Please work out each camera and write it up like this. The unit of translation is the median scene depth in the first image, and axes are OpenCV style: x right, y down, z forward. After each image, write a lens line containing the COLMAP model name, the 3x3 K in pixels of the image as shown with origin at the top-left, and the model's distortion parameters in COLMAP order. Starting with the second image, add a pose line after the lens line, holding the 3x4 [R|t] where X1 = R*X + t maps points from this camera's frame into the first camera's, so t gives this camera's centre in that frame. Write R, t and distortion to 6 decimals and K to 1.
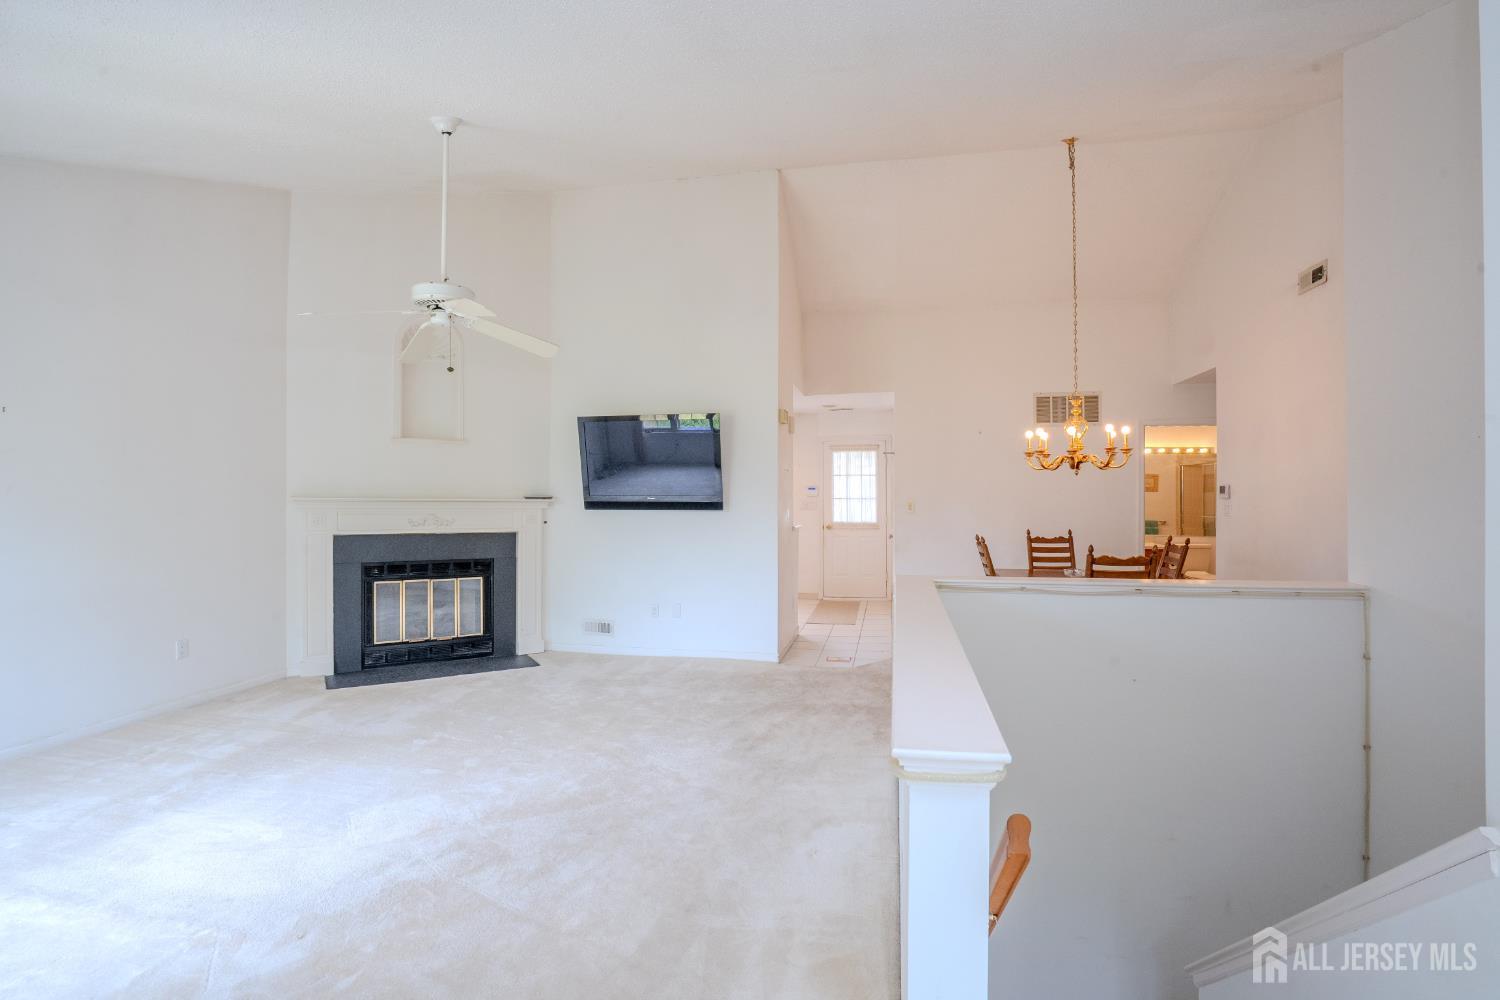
lens RADIAL K [[694.6, 0, 746.8], [0, 694.6, 499.3], [0, 0, 1]] dist [-0.055820, 0.021478]
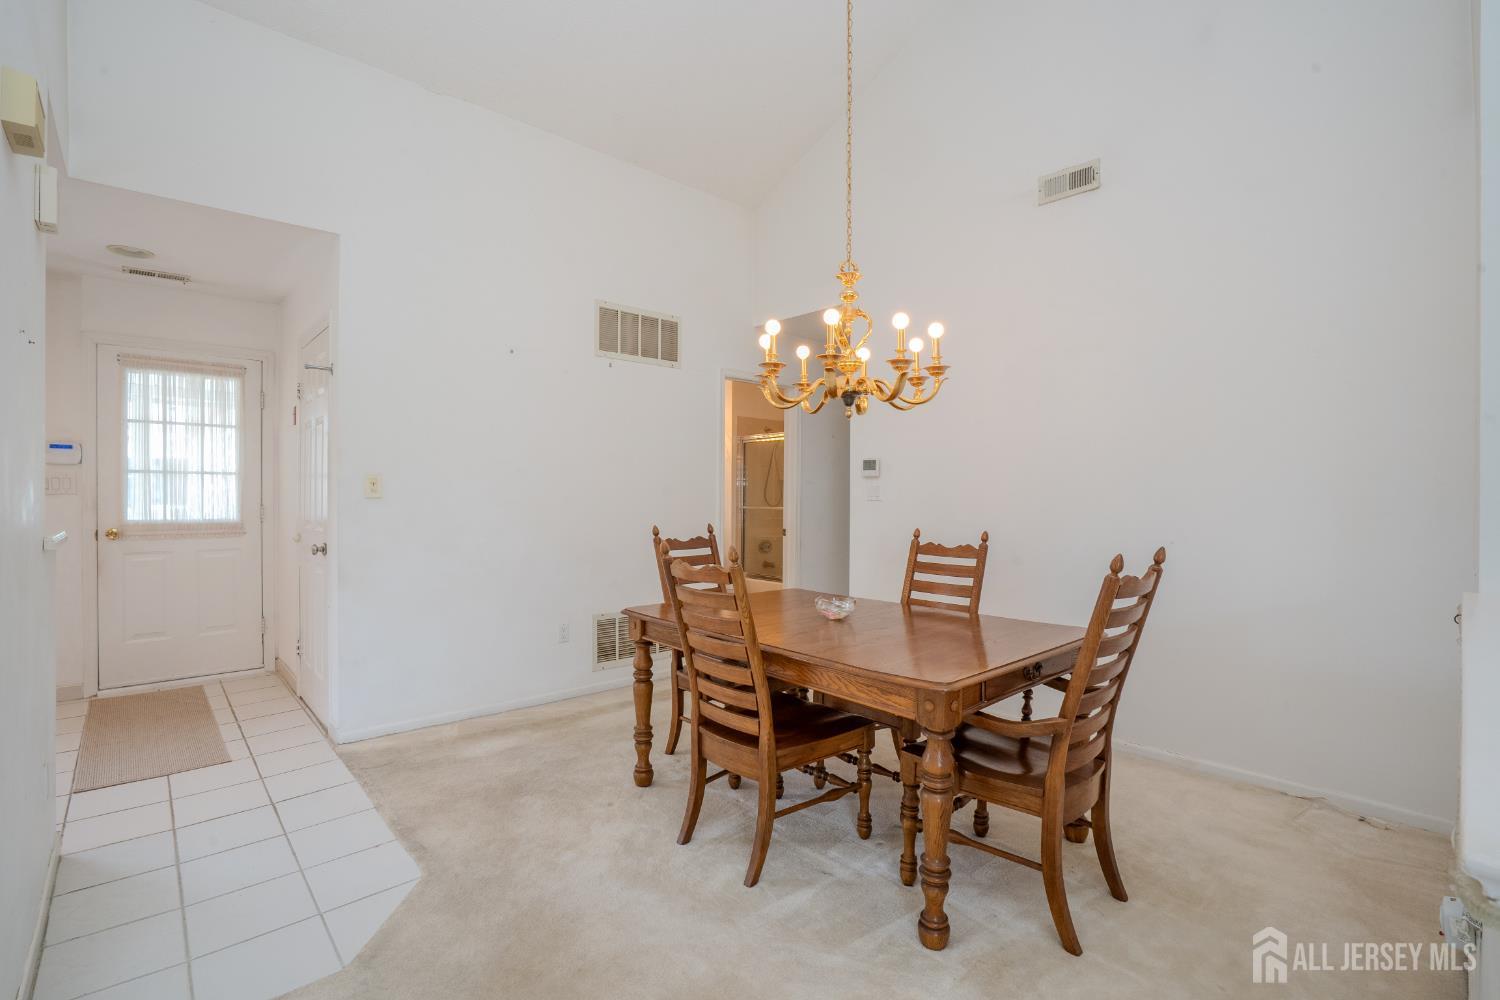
lens RADIAL K [[694.6, 0, 746.8], [0, 694.6, 499.3], [0, 0, 1]] dist [-0.055820, 0.021478]
pose [[0.581462, 0.000423, 0.813574, 0.002975], [-0.005886, 0.999976, 0.003687, 0.022708], [-0.813552, -0.006933, 0.581450, 0.692308]]
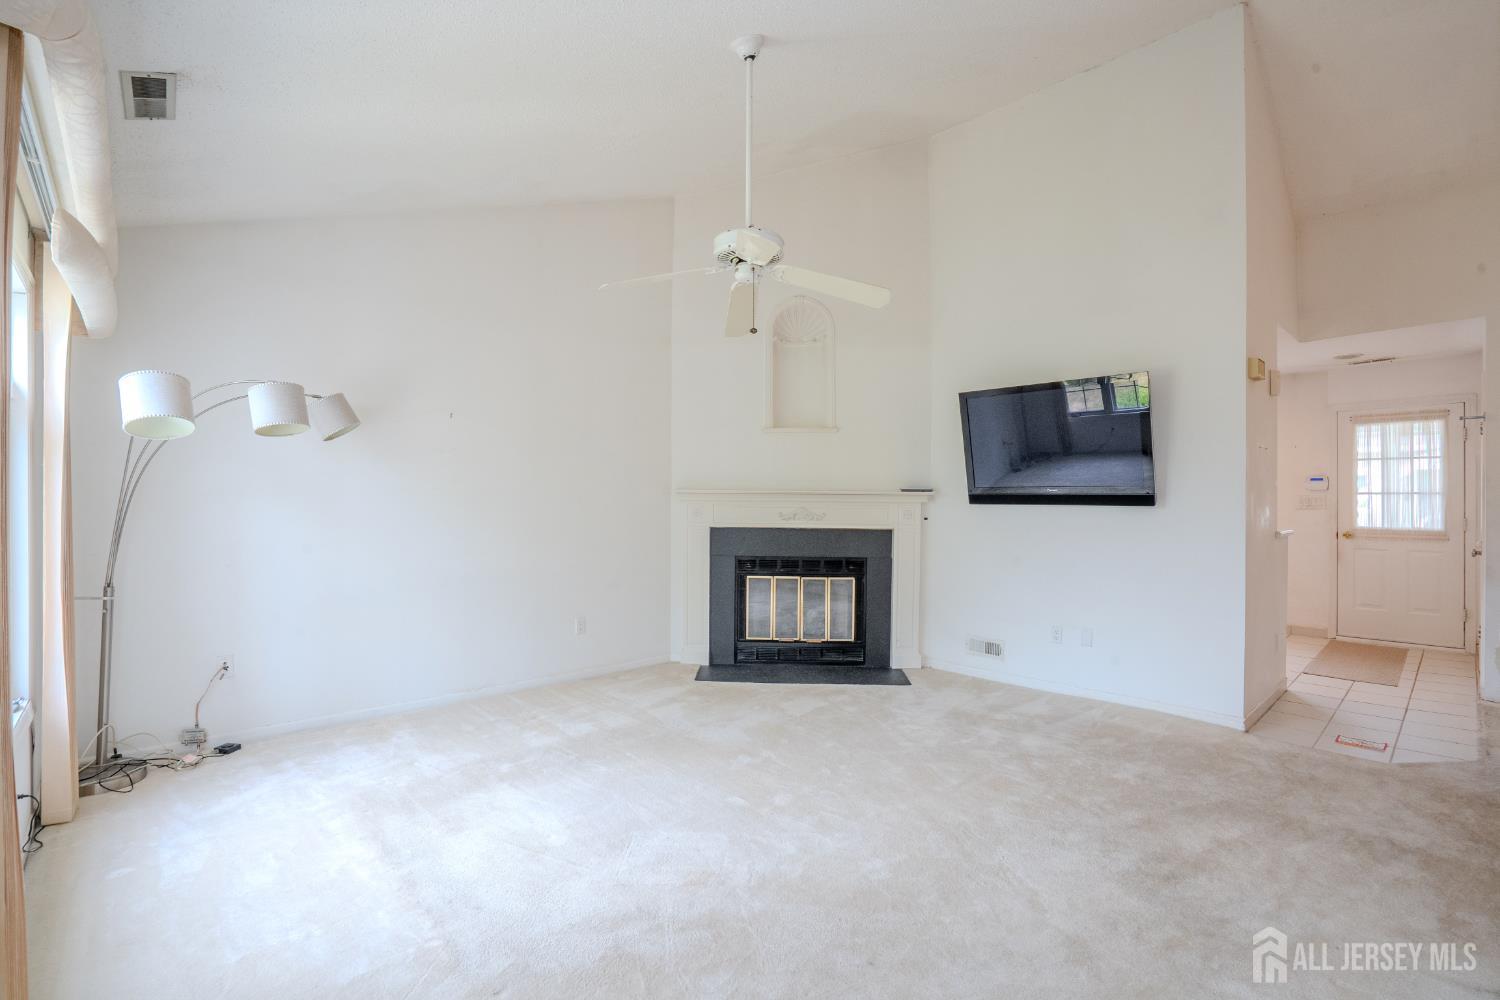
lens RADIAL K [[694.6, 0, 746.8], [0, 694.6, 499.3], [0, 0, 1]] dist [-0.055820, 0.021478]
pose [[0.814914, 0.002295, -0.579577, 0.032867], [-0.003074, 0.999995, -0.000362, 0.011208], [0.579574, 0.002077, 0.814917, 0.188305]]
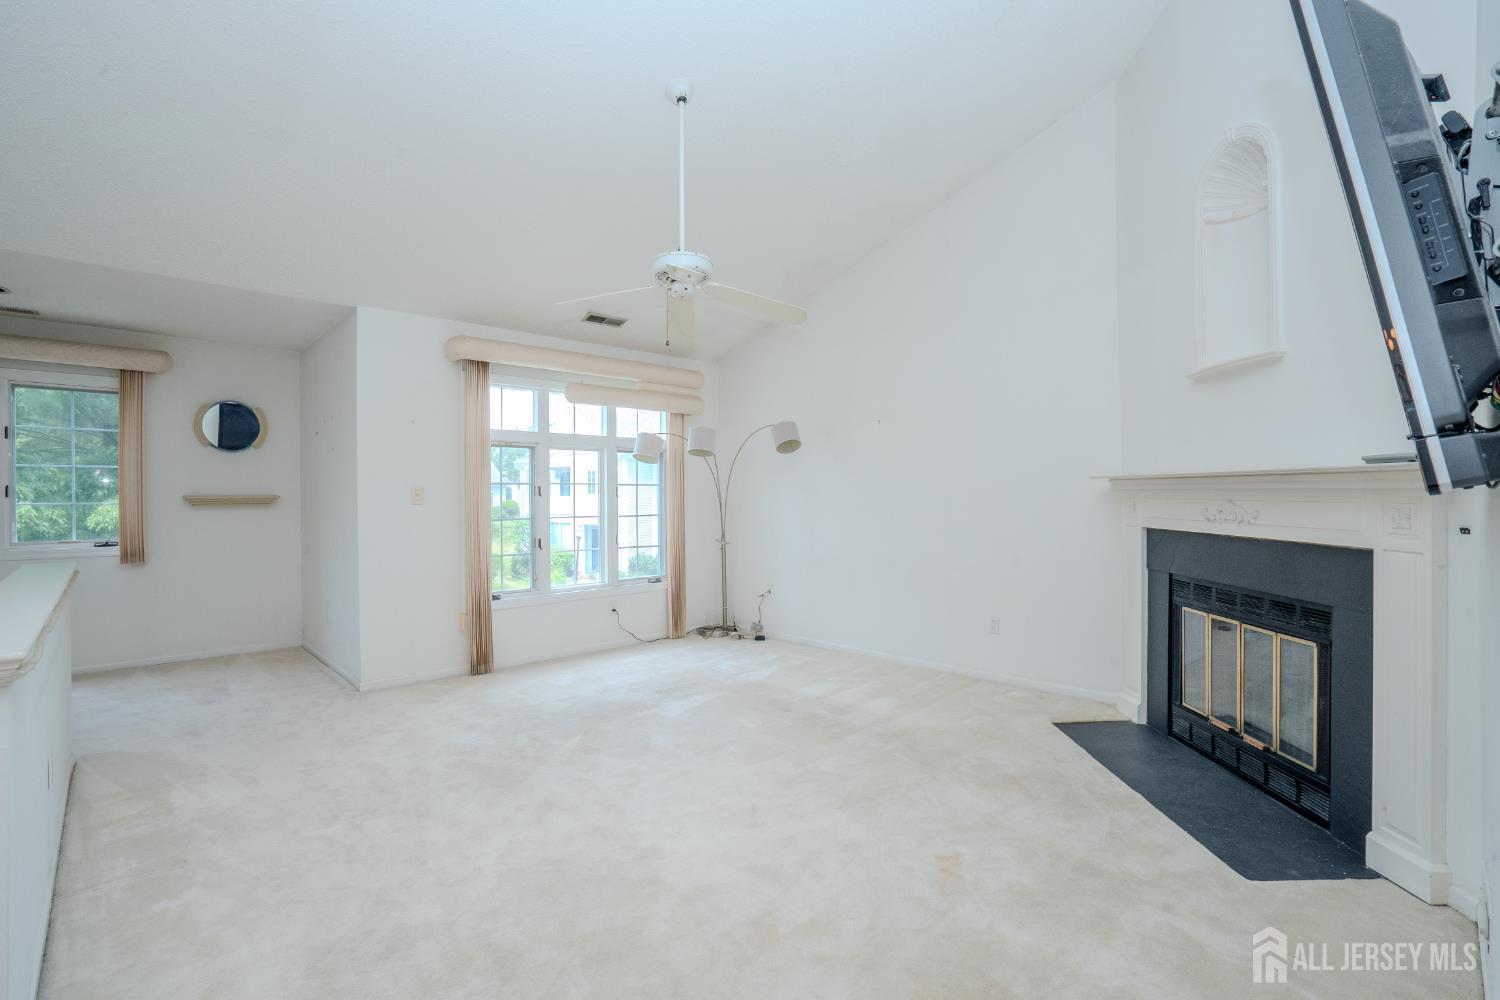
lens RADIAL K [[694.6, 0, 746.8], [0, 694.6, 499.3], [0, 0, 1]] dist [-0.055820, 0.021478]
pose [[-0.567923, 0.008403, -0.823039, 0.199911], [0.007780, 0.999958, 0.004841, 0.016173], [0.823045, -0.003654, -0.567964, 1.033077]]
